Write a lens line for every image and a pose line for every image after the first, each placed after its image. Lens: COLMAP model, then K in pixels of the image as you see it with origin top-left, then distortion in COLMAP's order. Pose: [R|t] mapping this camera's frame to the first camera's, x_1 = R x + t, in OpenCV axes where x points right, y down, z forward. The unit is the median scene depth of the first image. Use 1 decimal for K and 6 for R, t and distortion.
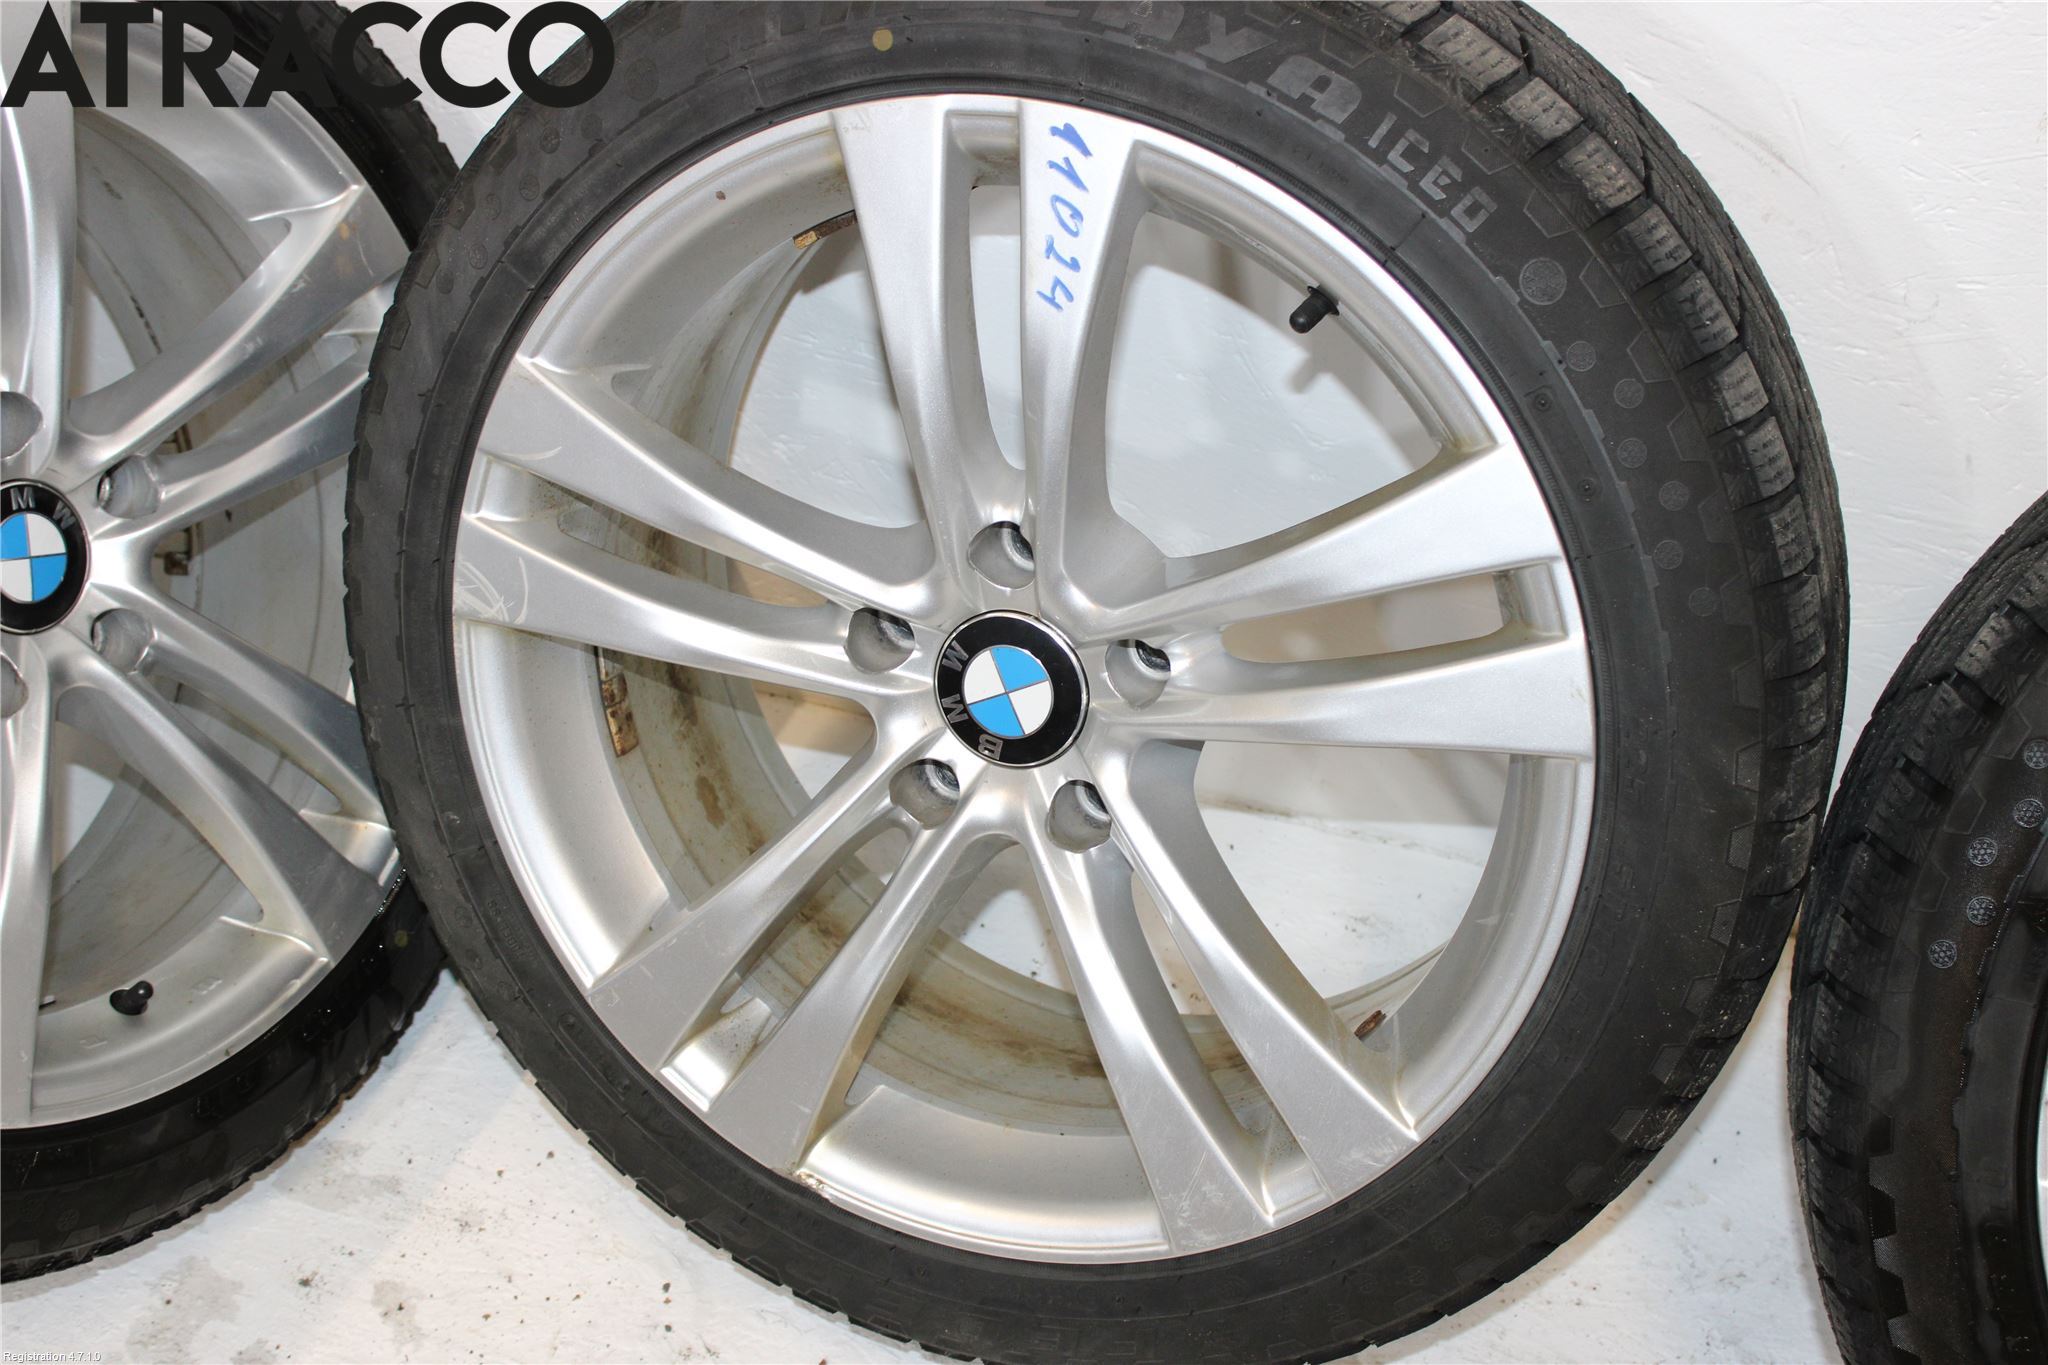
lens RADIAL K [[2611.7, 0, 1035.1], [0, 2611.7, 688.6], [0, 0, 1]] dist [-0.056130, 0.000000]
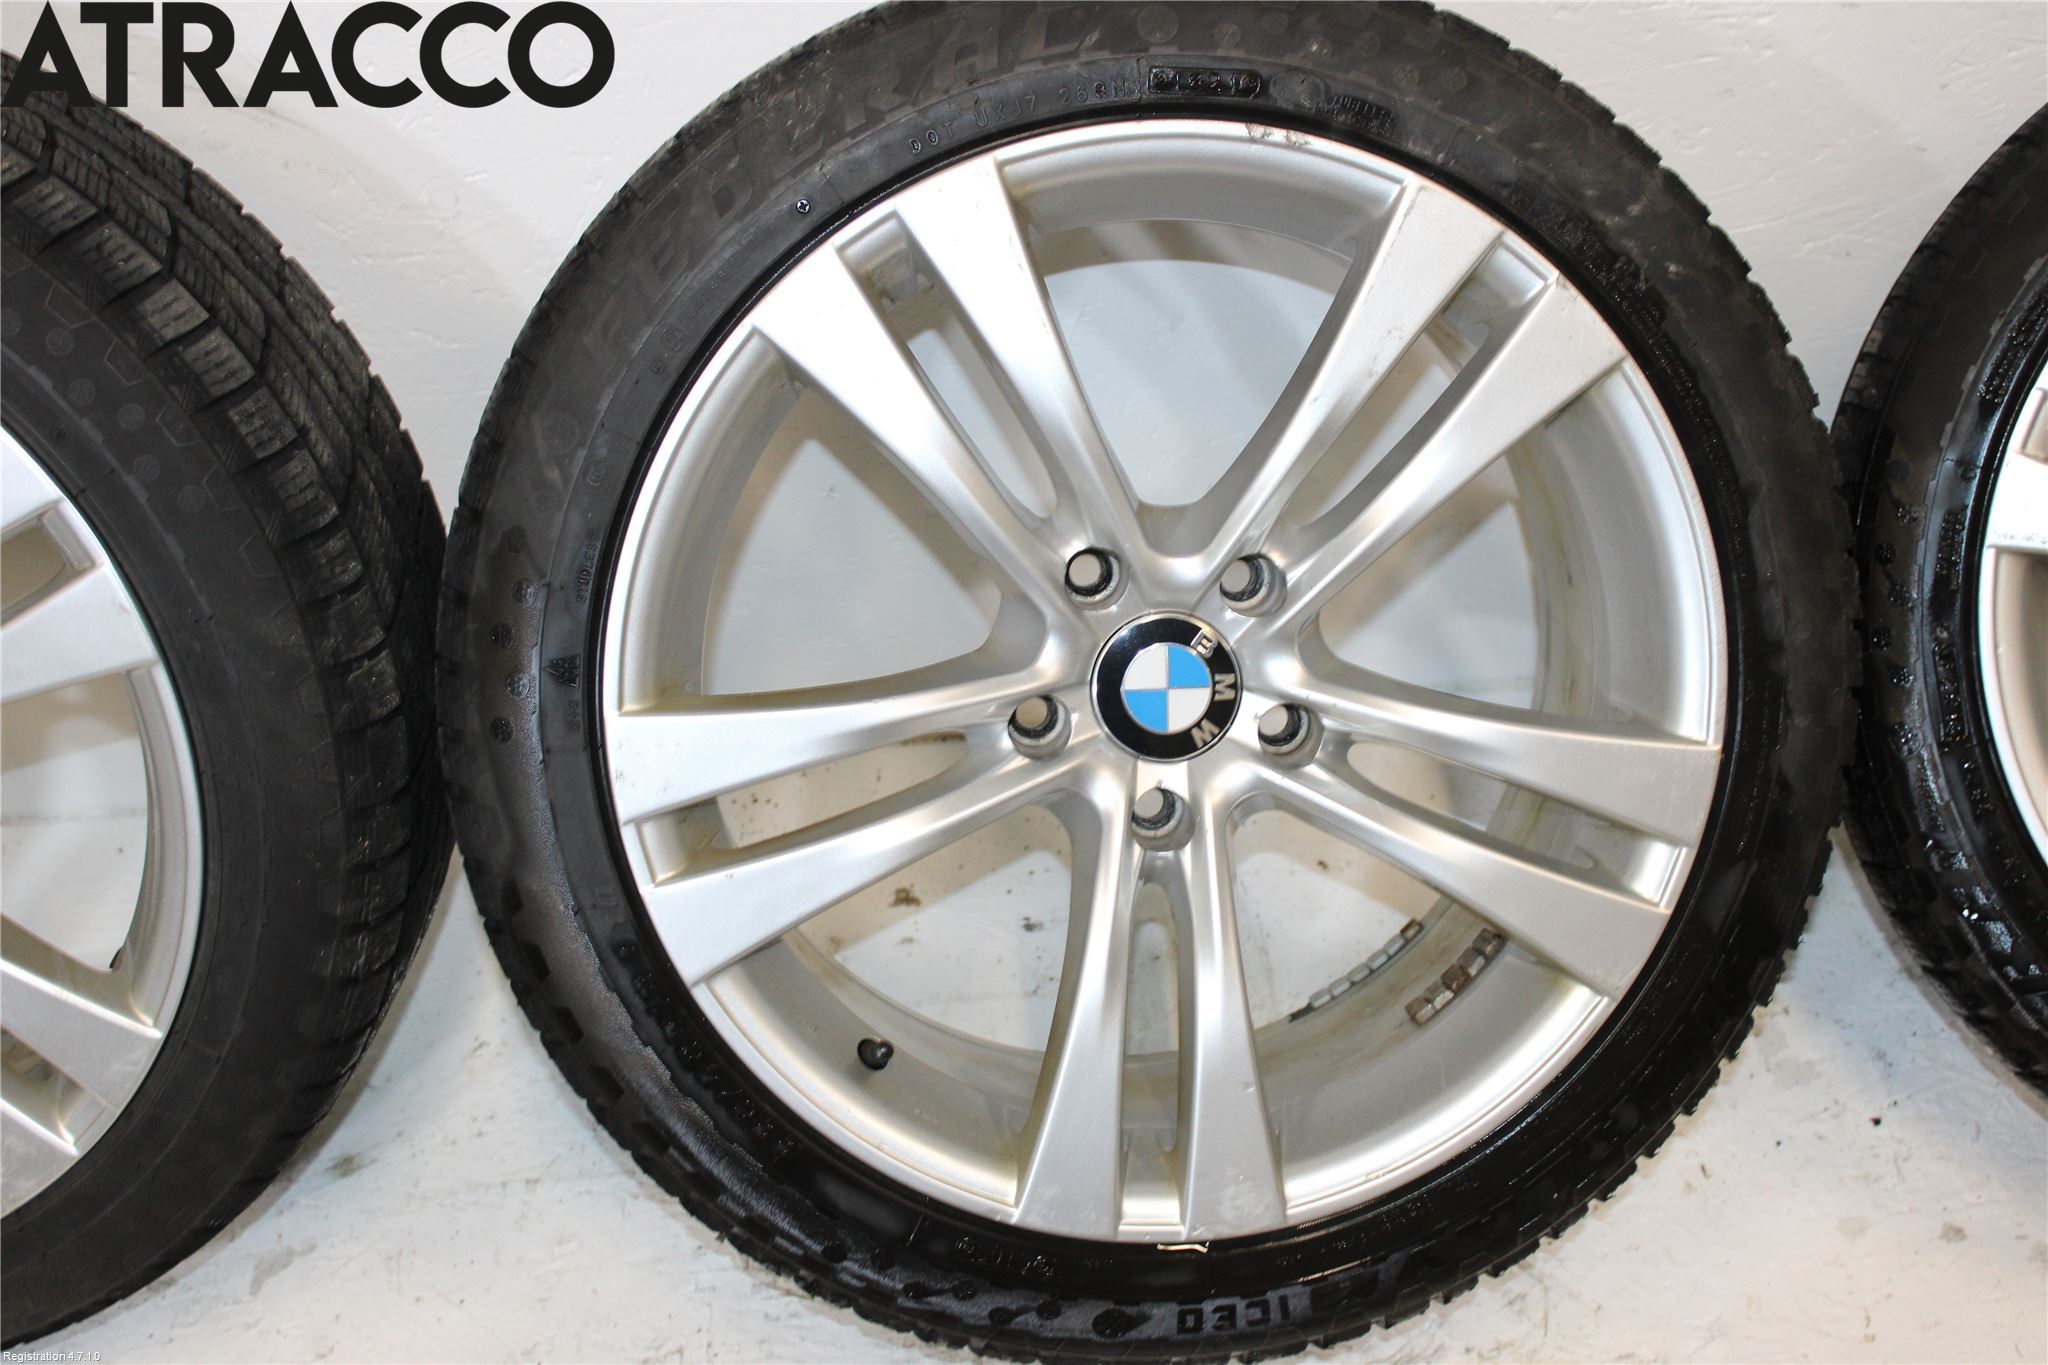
lens RADIAL K [[2420.5, 0, 1010.5], [0, 2420.5, 674.2], [0, 0, 1]] dist [-0.020444, 0.000000]
pose [[0.922788, -0.300598, 0.241046, 0.213263], [0.303477, 0.952484, 0.026010, 0.083201], [-0.237410, 0.049151, 0.970165, -0.073929]]
